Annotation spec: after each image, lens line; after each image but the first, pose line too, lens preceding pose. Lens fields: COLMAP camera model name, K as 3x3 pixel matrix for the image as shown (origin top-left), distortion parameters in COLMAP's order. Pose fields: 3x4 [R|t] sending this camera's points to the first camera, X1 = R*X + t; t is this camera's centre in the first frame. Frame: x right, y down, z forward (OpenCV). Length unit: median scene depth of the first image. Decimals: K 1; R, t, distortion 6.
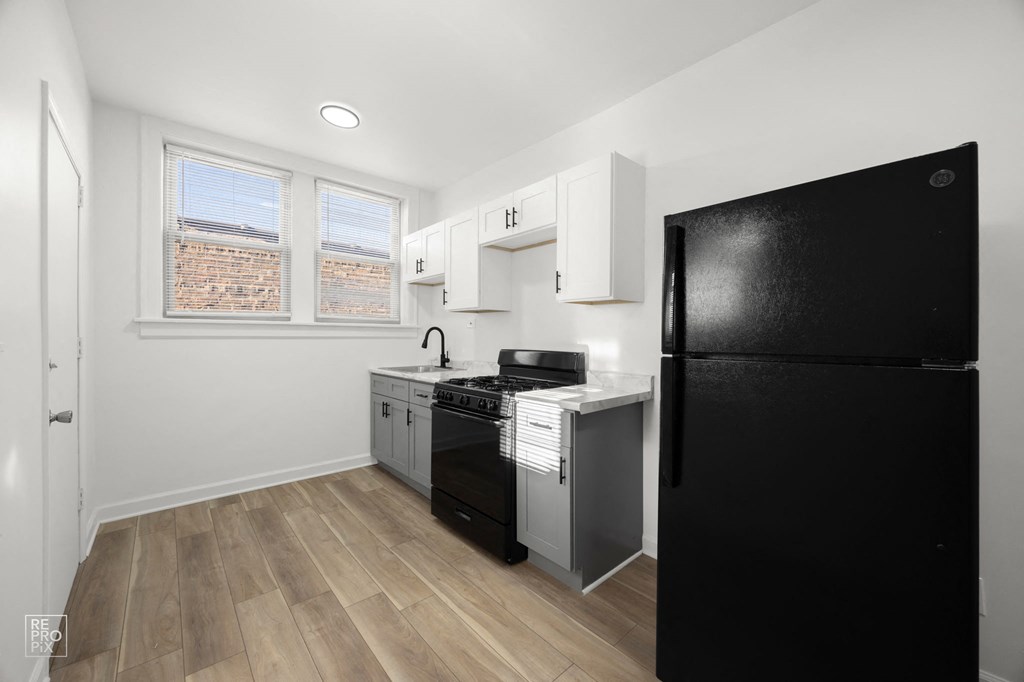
lens RADIAL K [[416.2, 0, 509.4], [0, 416.2, 336.8], [0, 0, 1]] dist [-0.011569, -0.000150]
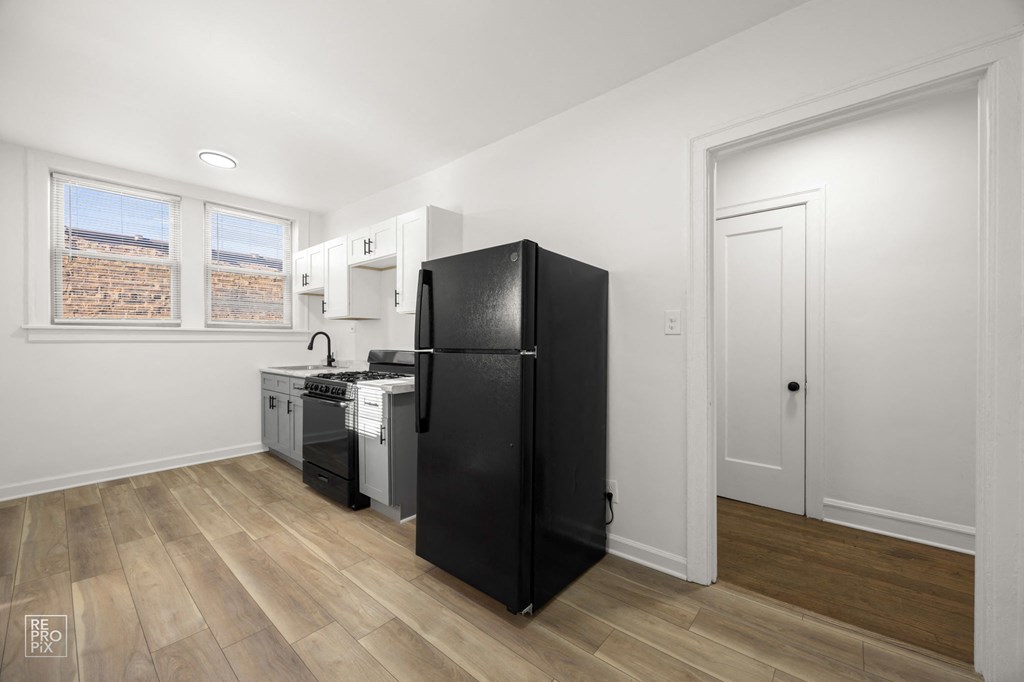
lens RADIAL K [[403.2, 0, 512.0], [0, 403.2, 341.0], [0, 0, 1]] dist [-0.008851, -0.000145]
pose [[0.987009, -0.005768, 0.160559, 0.241173], [0.005327, 0.999981, 0.003180, 0.002192], [-0.160574, -0.002283, 0.987021, -0.290778]]
